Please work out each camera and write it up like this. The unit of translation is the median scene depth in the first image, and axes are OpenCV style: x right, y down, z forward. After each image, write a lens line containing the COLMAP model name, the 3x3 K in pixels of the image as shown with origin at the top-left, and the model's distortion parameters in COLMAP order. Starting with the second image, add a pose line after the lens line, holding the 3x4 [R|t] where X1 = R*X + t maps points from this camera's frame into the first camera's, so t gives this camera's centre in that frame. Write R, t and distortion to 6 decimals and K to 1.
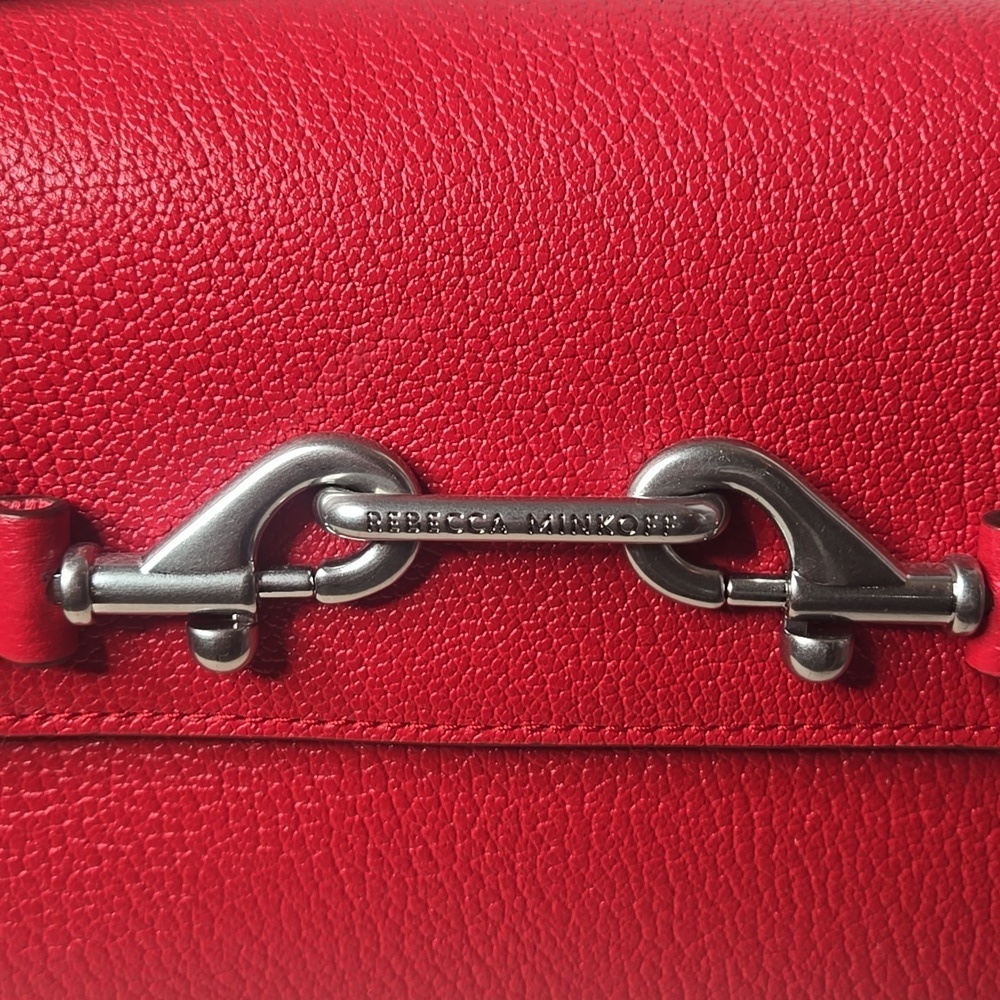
lens RADIAL K [[1502.4, 0, 499.4], [0, 1502.4, 499.8], [0, 0, 1]] dist [0.015370, 0.000000]
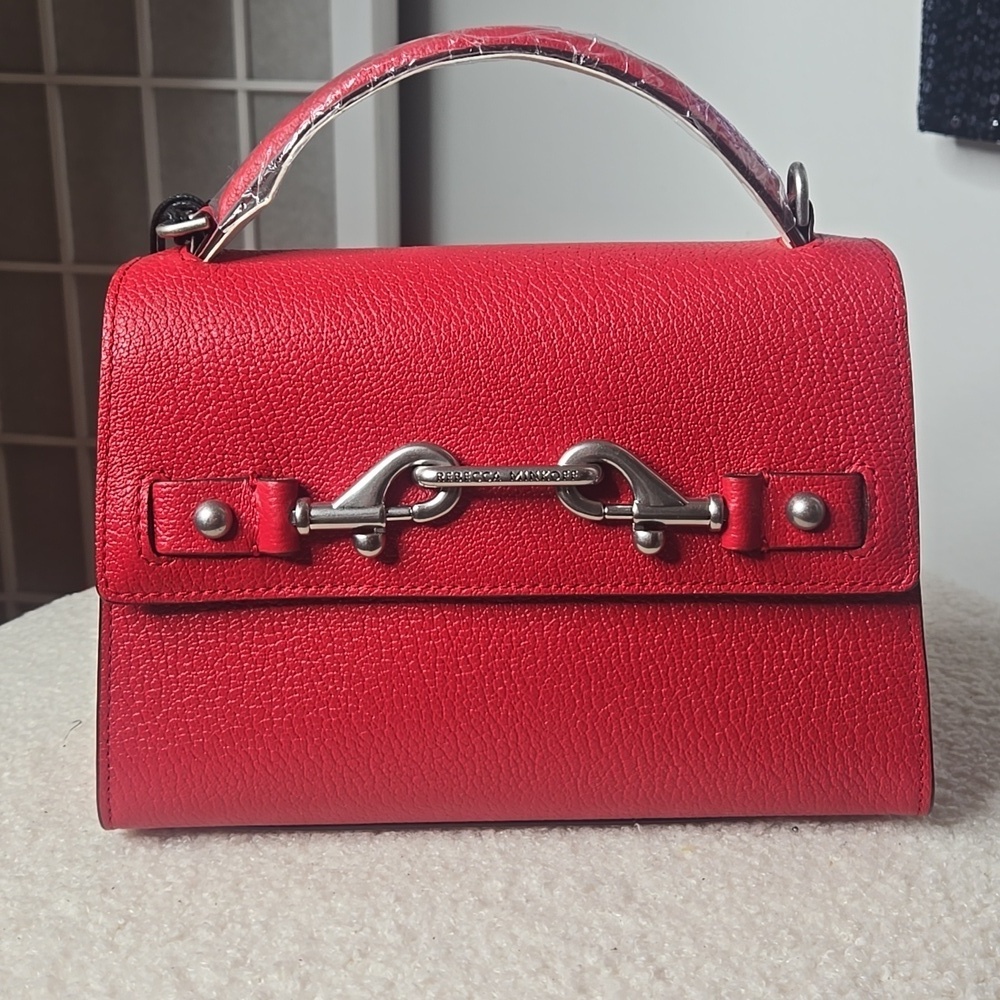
lens RADIAL K [[1436.7, 0, 497.4], [0, 1436.7, 496.1], [0, 0, 1]] dist [0.019686, 0.000000]
pose [[0.999690, -0.022706, -0.010244, 0.019870], [0.020925, 0.988591, -0.149166, 0.343845], [0.013514, 0.148906, 0.988759, -1.038348]]
